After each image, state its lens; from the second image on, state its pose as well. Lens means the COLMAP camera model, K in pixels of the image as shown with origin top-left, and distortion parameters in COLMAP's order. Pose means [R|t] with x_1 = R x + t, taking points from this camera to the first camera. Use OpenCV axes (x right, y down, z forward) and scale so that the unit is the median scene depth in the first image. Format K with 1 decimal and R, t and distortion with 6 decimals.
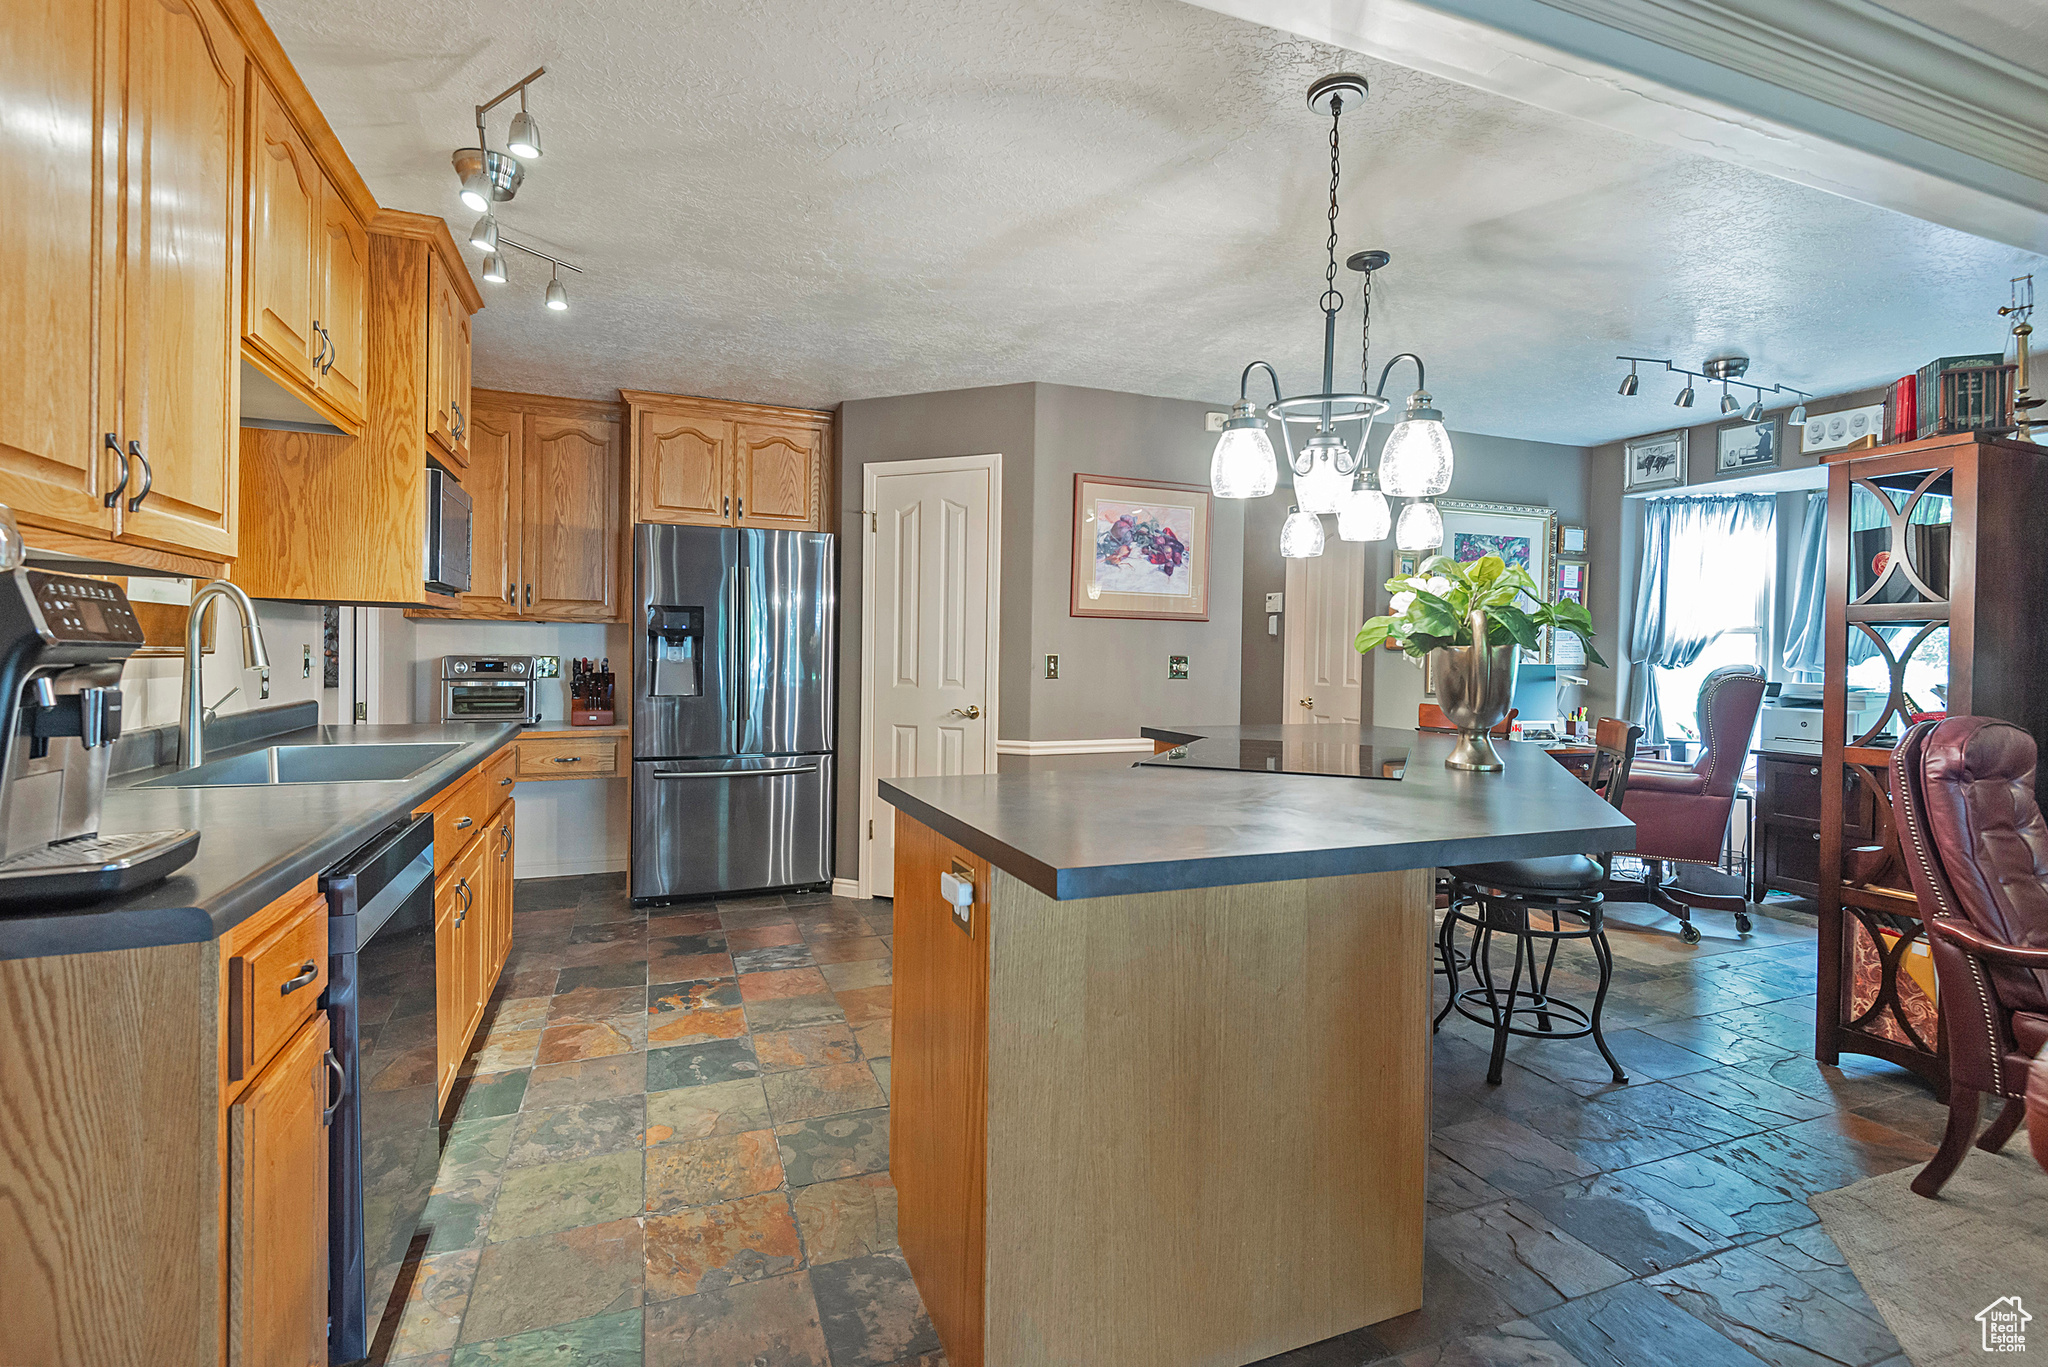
lens RADIAL K [[966.2, 0, 989.4], [0, 966.2, 675.1], [0, 0, 1]] dist [0.034999, -0.021466]
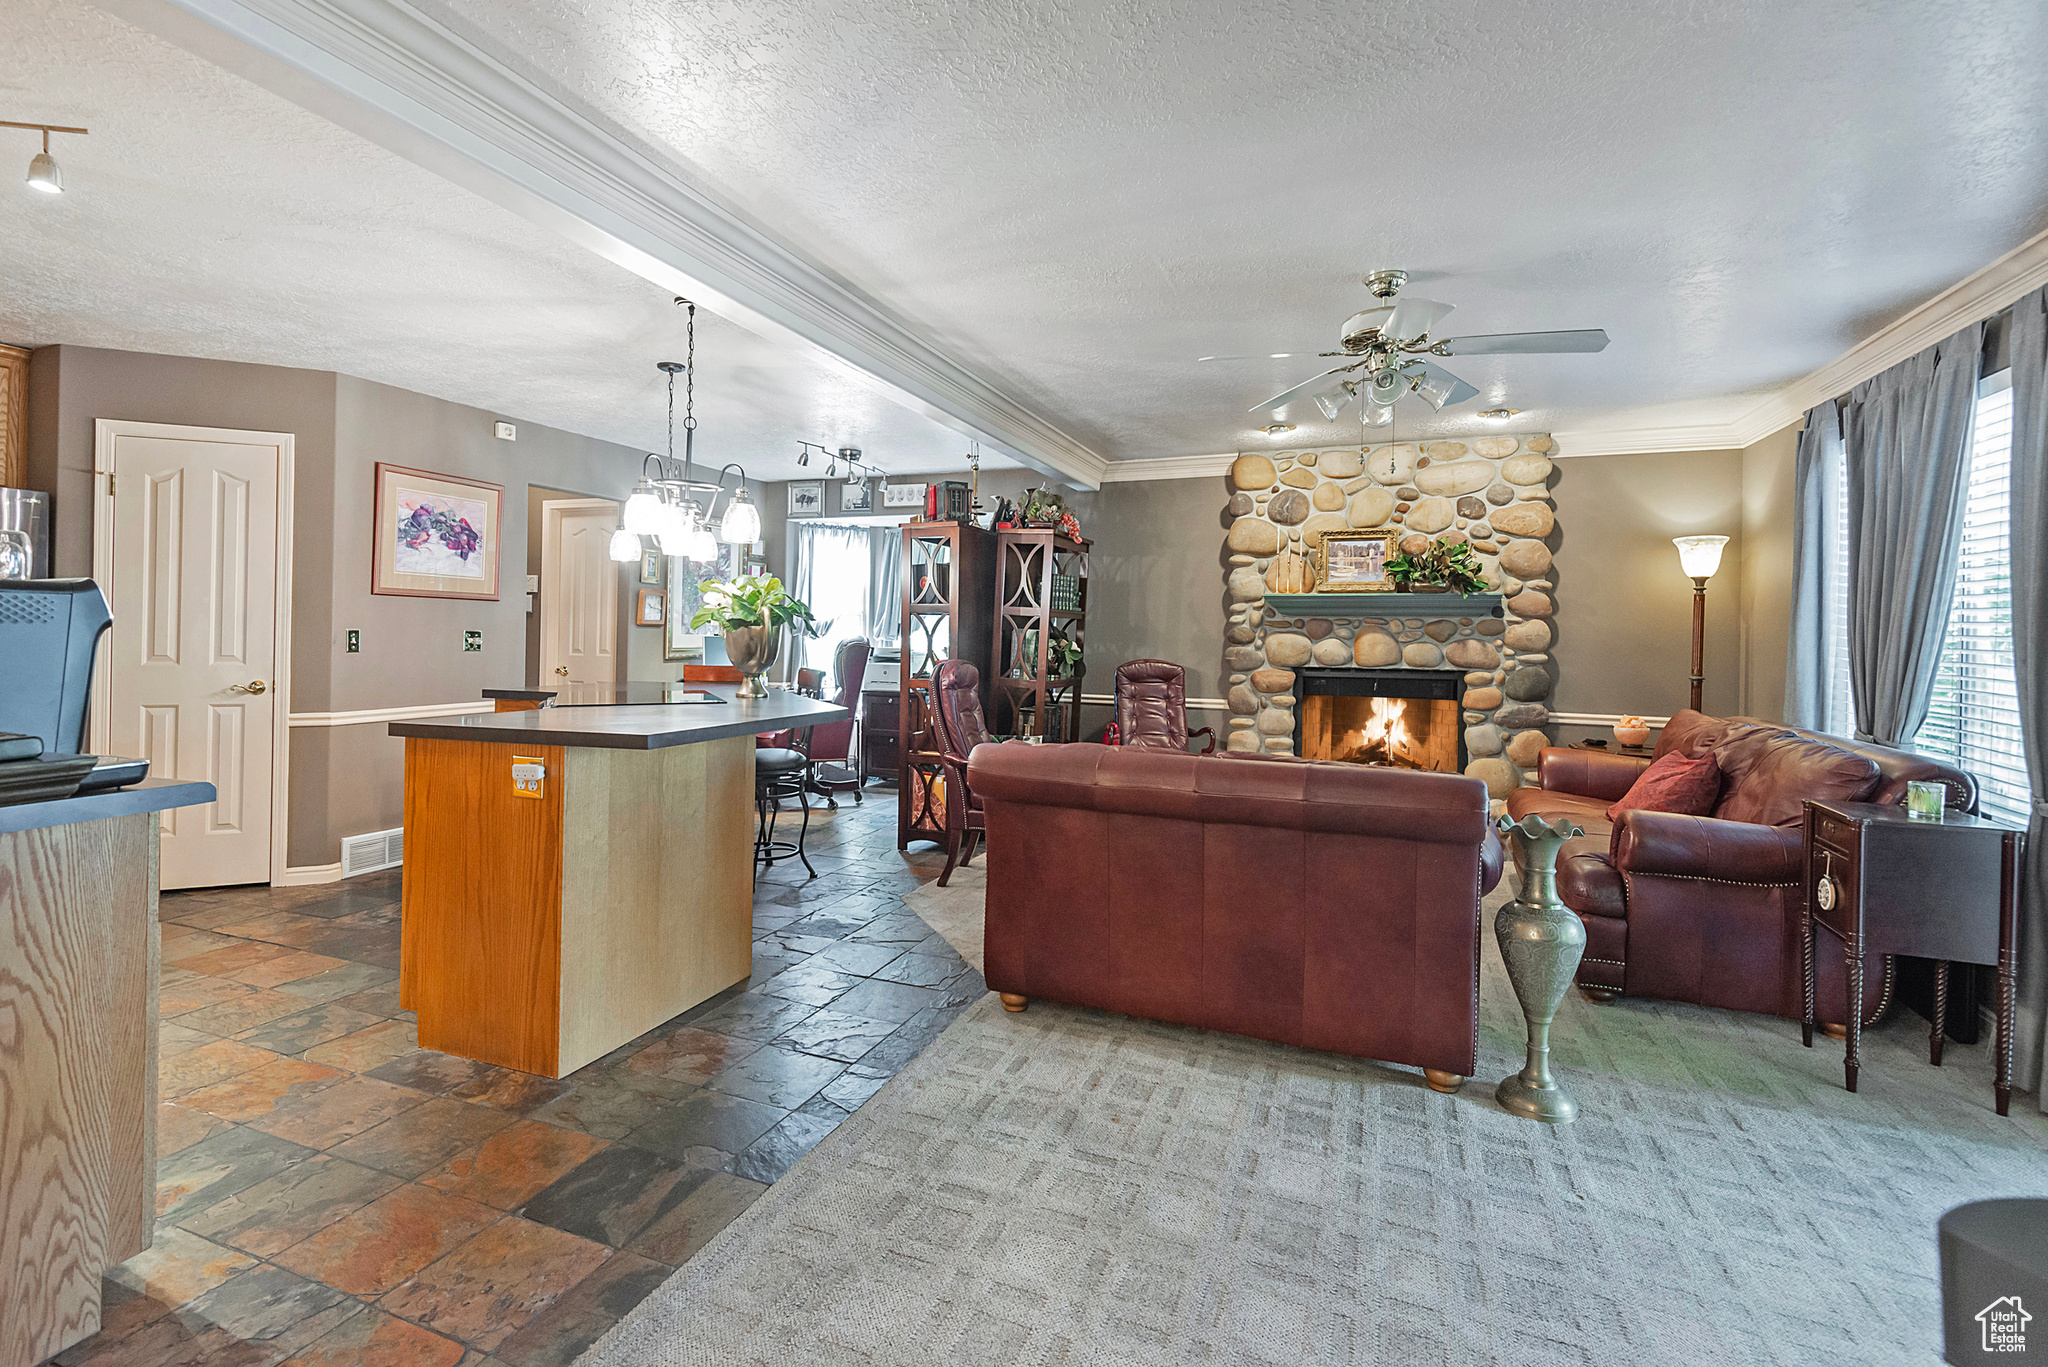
lens RADIAL K [[947.3, 0, 1066.5], [0, 947.3, 621.6], [0, 0, 1]] dist [0.026357, -0.020990]
pose [[0.624767, 0.007253, 0.780778, -0.355226], [0.013213, 0.999715, -0.019859, 0.002727], [-0.780699, 0.022724, 0.624493, -0.368560]]
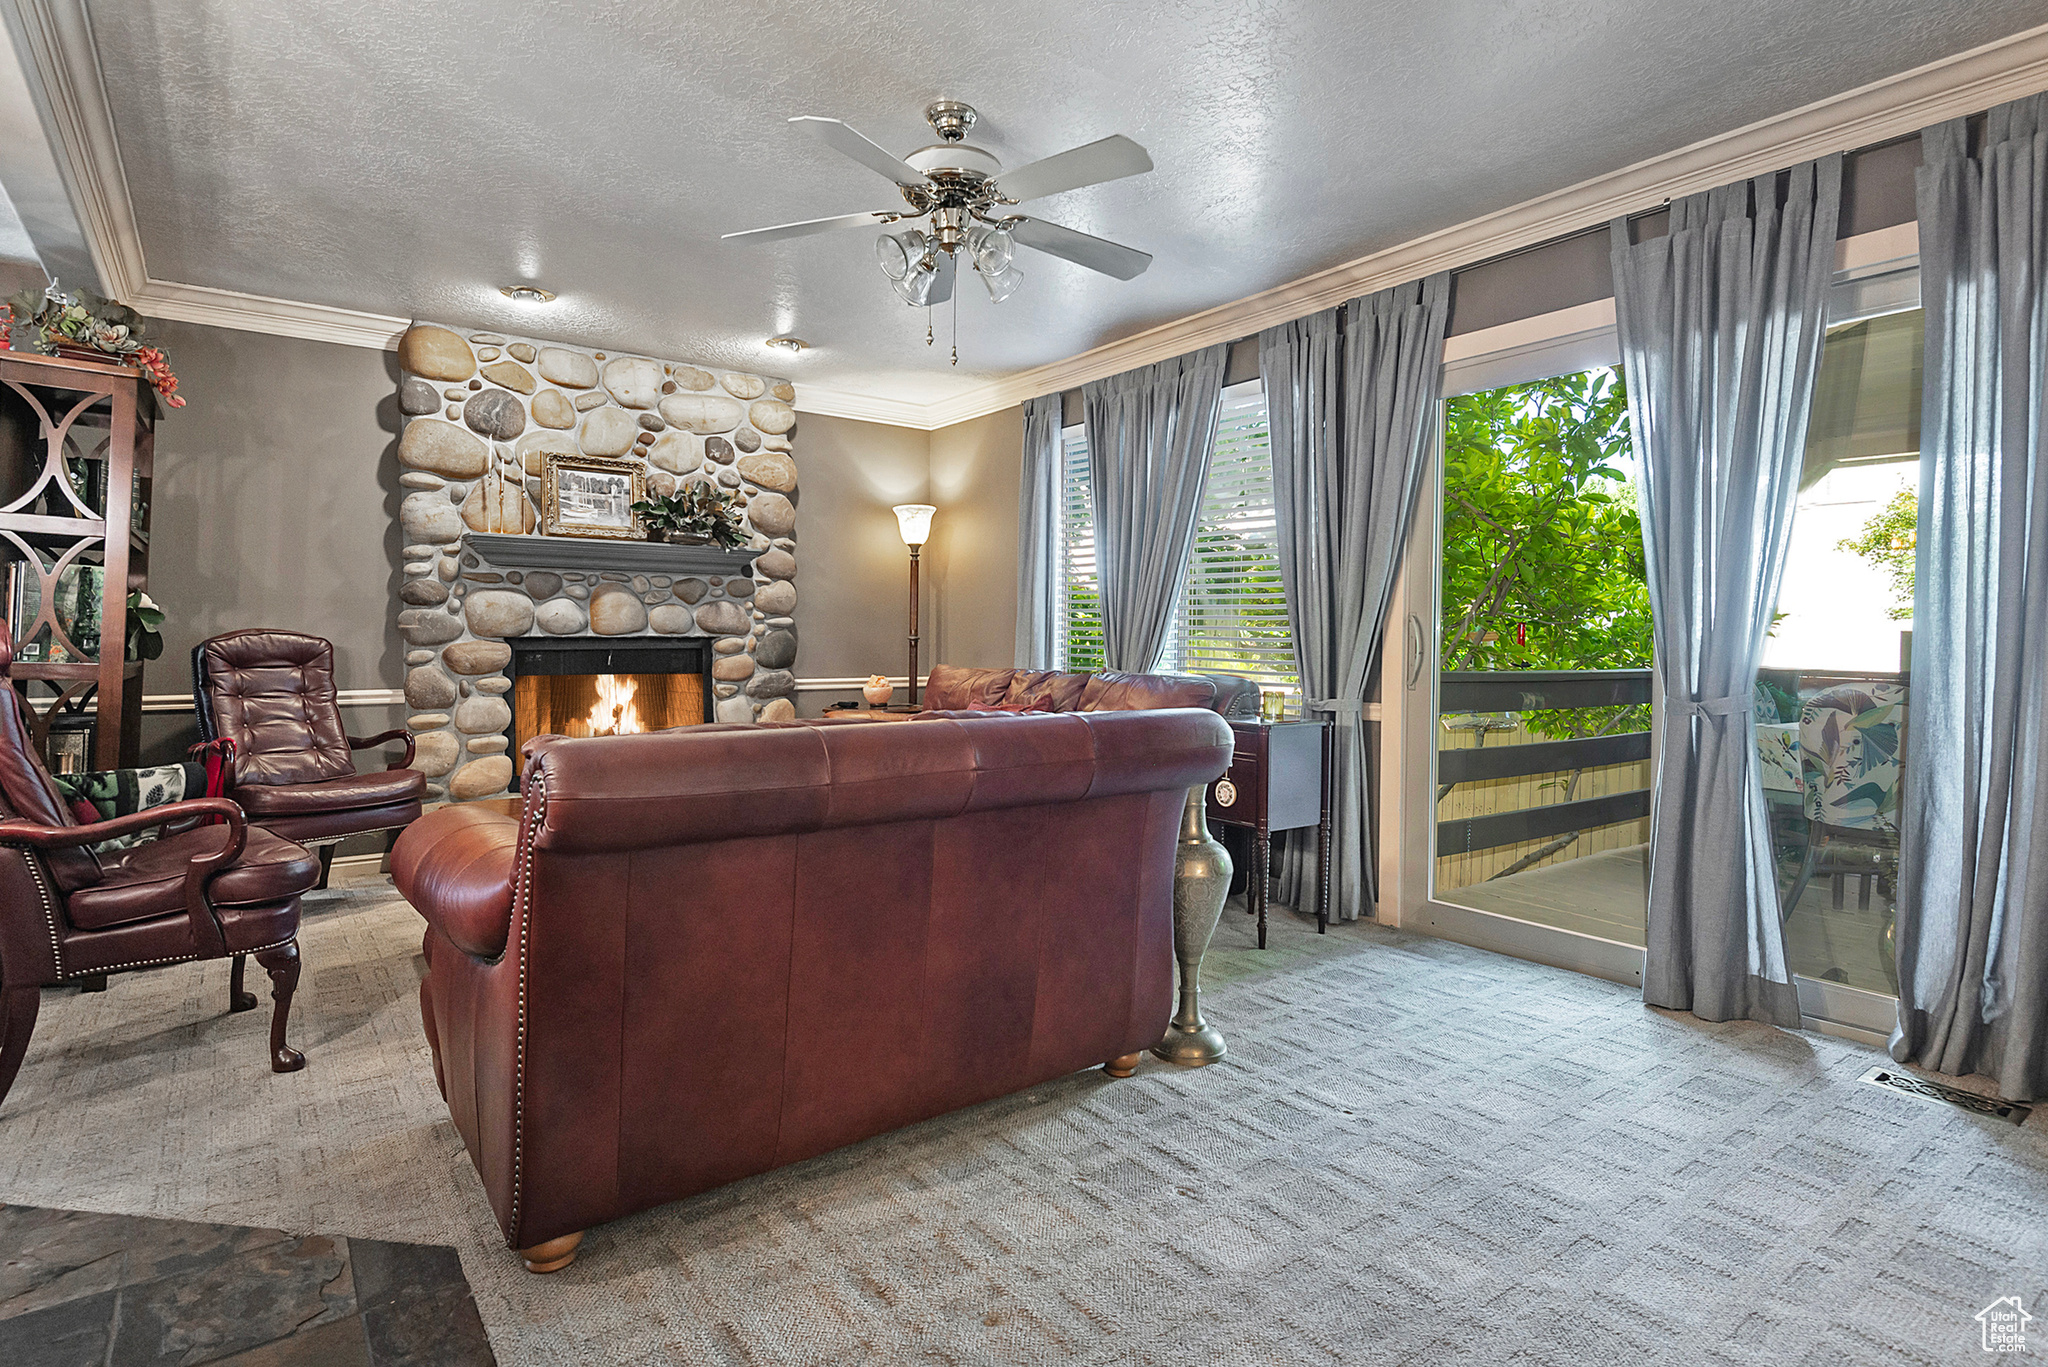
lens RADIAL K [[999.3, 0, 1011.1], [0, 999.3, 641.3], [0, 0, 1]] dist [0.044870, -0.026489]
pose [[-0.298745, -0.014266, 0.954226, -0.187098], [0.020977, 0.999549, 0.021511, 0.054137], [-0.954102, 0.026443, -0.298311, 0.235660]]
